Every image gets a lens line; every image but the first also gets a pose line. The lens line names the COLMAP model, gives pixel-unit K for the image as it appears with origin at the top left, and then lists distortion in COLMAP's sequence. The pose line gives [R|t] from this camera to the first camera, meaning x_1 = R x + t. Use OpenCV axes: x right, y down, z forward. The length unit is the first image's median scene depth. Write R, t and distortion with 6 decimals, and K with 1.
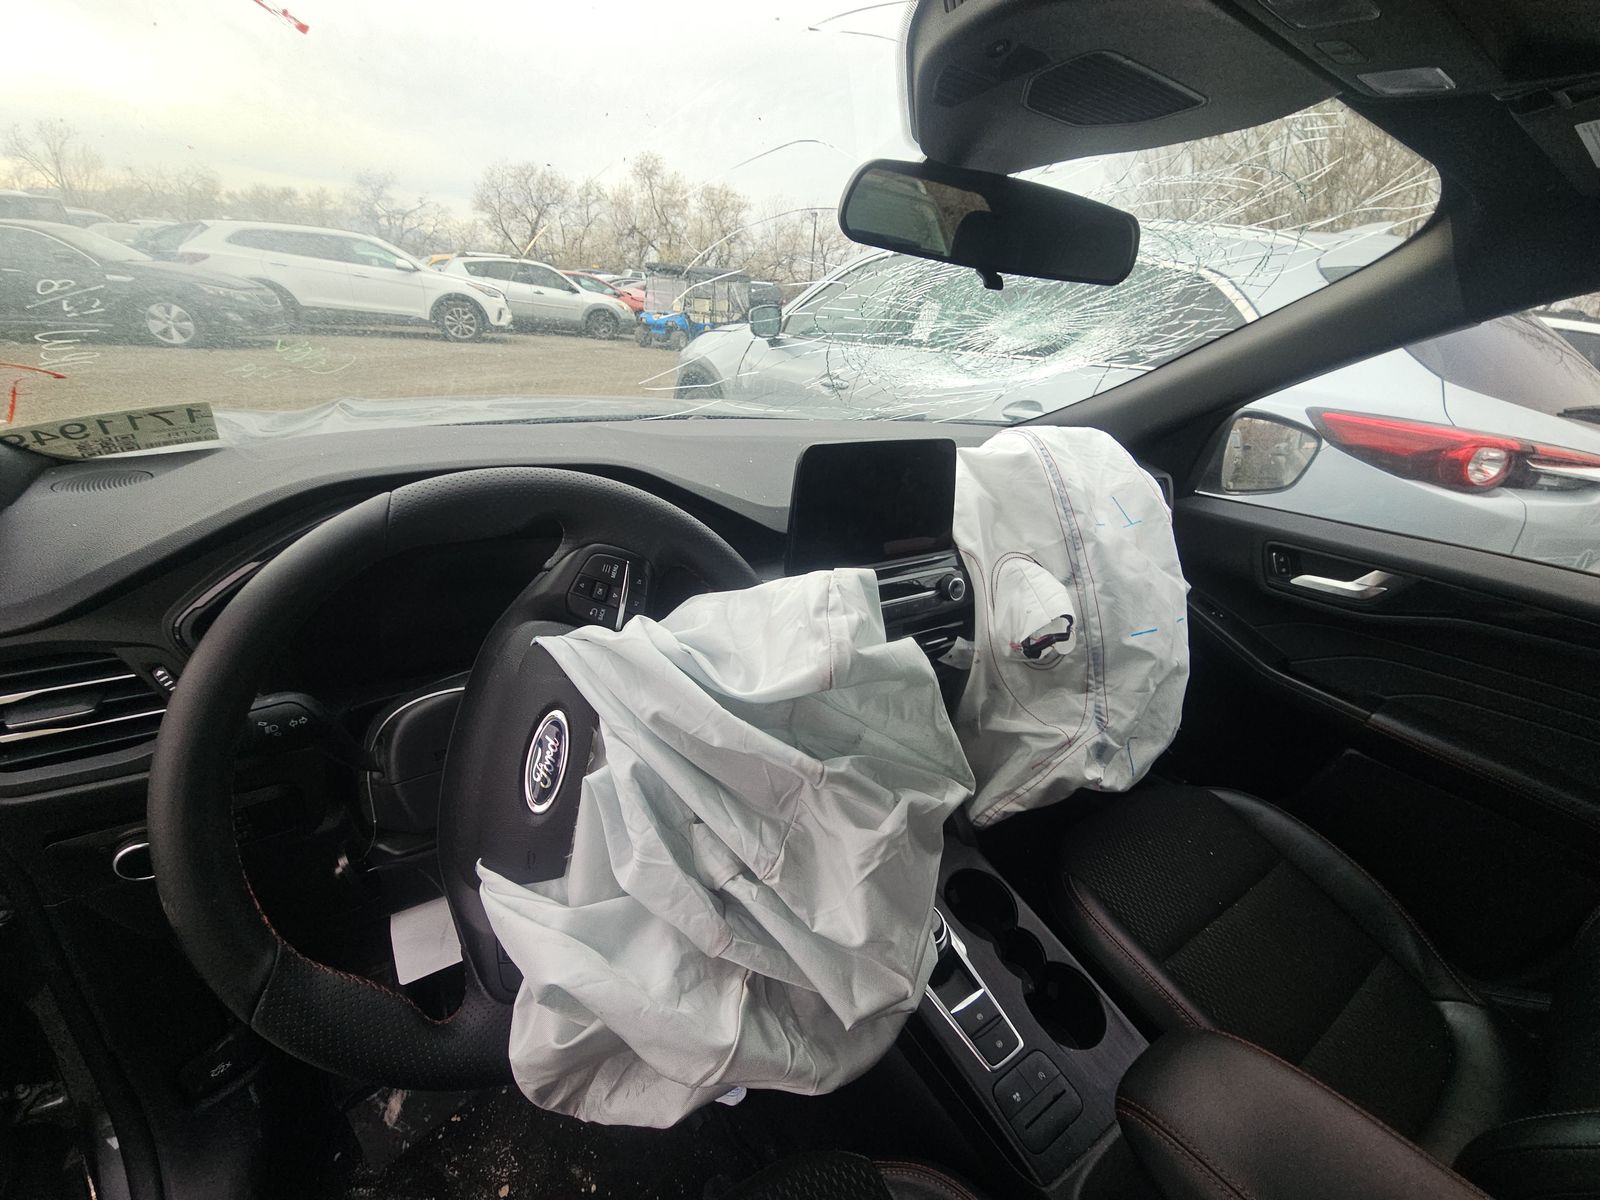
lens RADIAL K [[651.7, 0, 817.3], [0, 651.7, 608.2], [0, 0, 1]] dist [-0.000012, -0.000816]
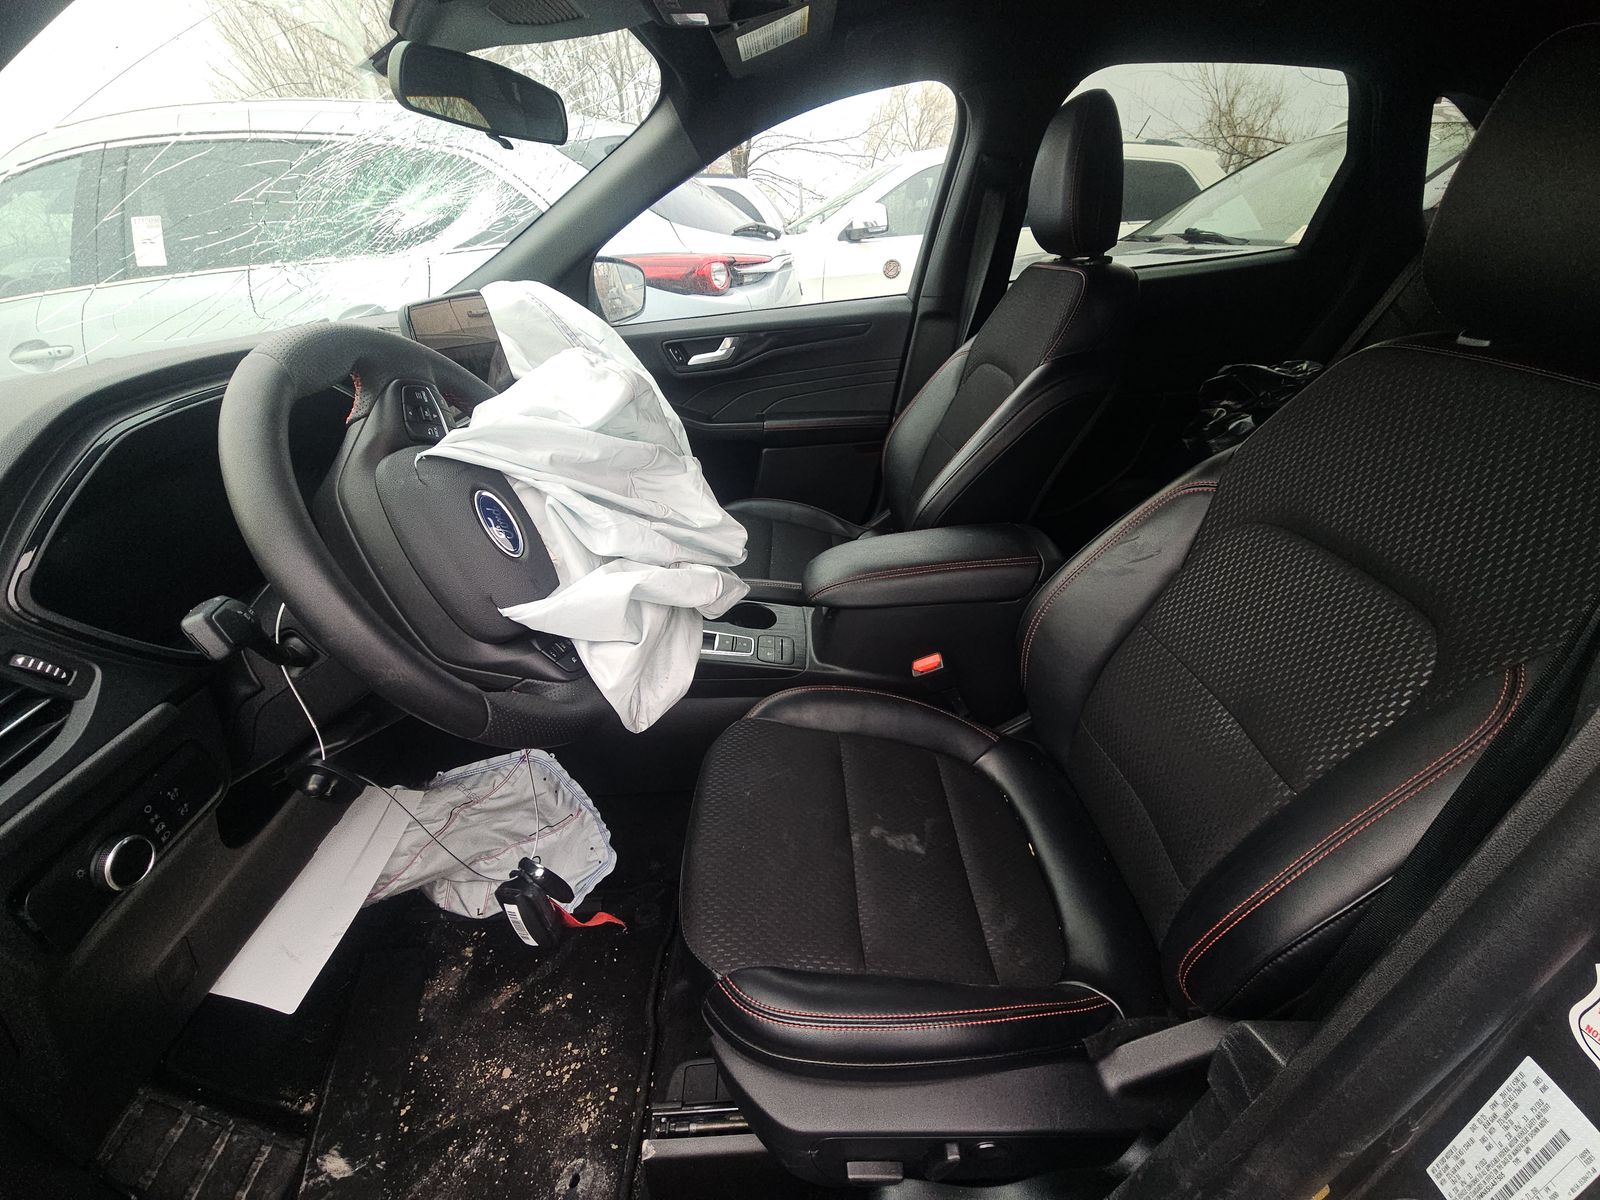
lens RADIAL K [[651.7, 0, 817.3], [0, 651.7, 608.2], [0, 0, 1]] dist [-0.000012, -0.000816]
pose [[0.528068, -0.515208, 0.675059, -0.479247], [0.427914, 0.848071, 0.312514, 0.108279], [-0.733508, 0.123838, 0.668304, -0.167380]]
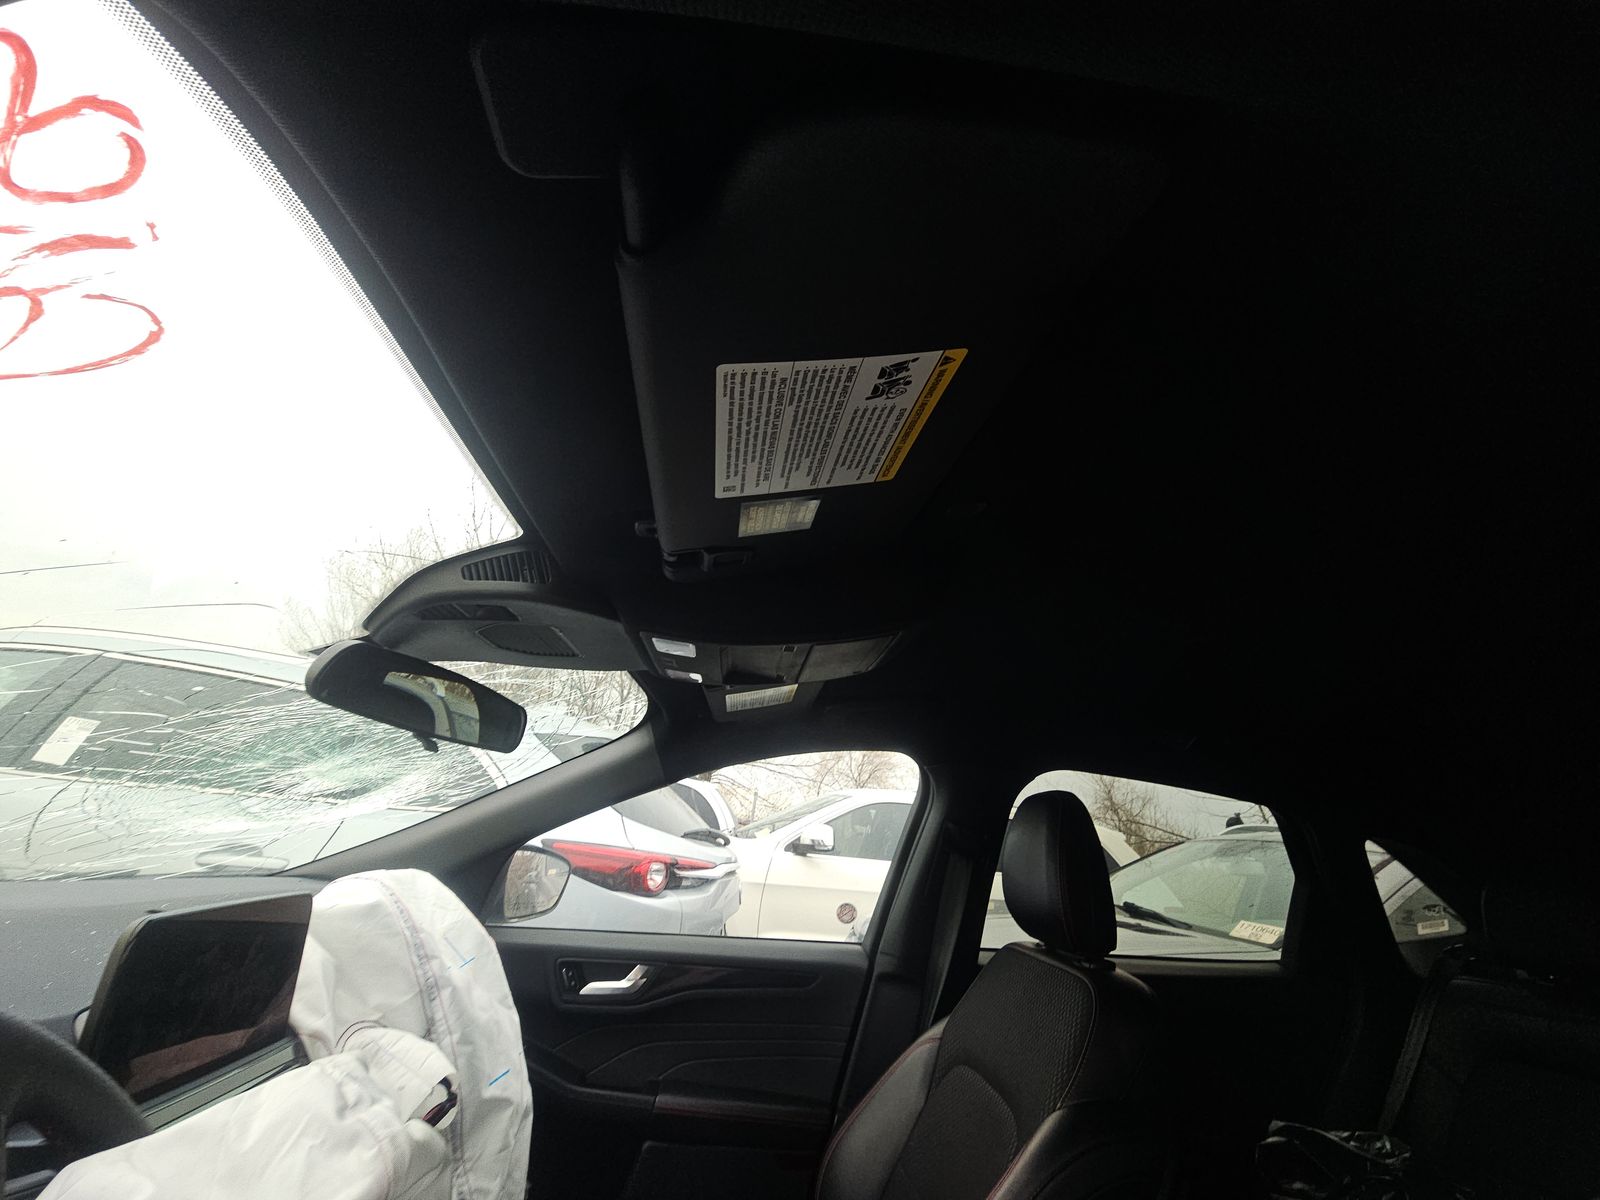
lens RADIAL K [[651.7, 0, 817.3], [0, 651.7, 608.2], [0, 0, 1]] dist [-0.000012, -0.000816]
pose [[0.471178, 0.259887, 0.842882, -0.262751], [0.295423, 0.853915, -0.428433, -0.004212], [-0.831094, 0.450875, 0.325569, -0.037955]]
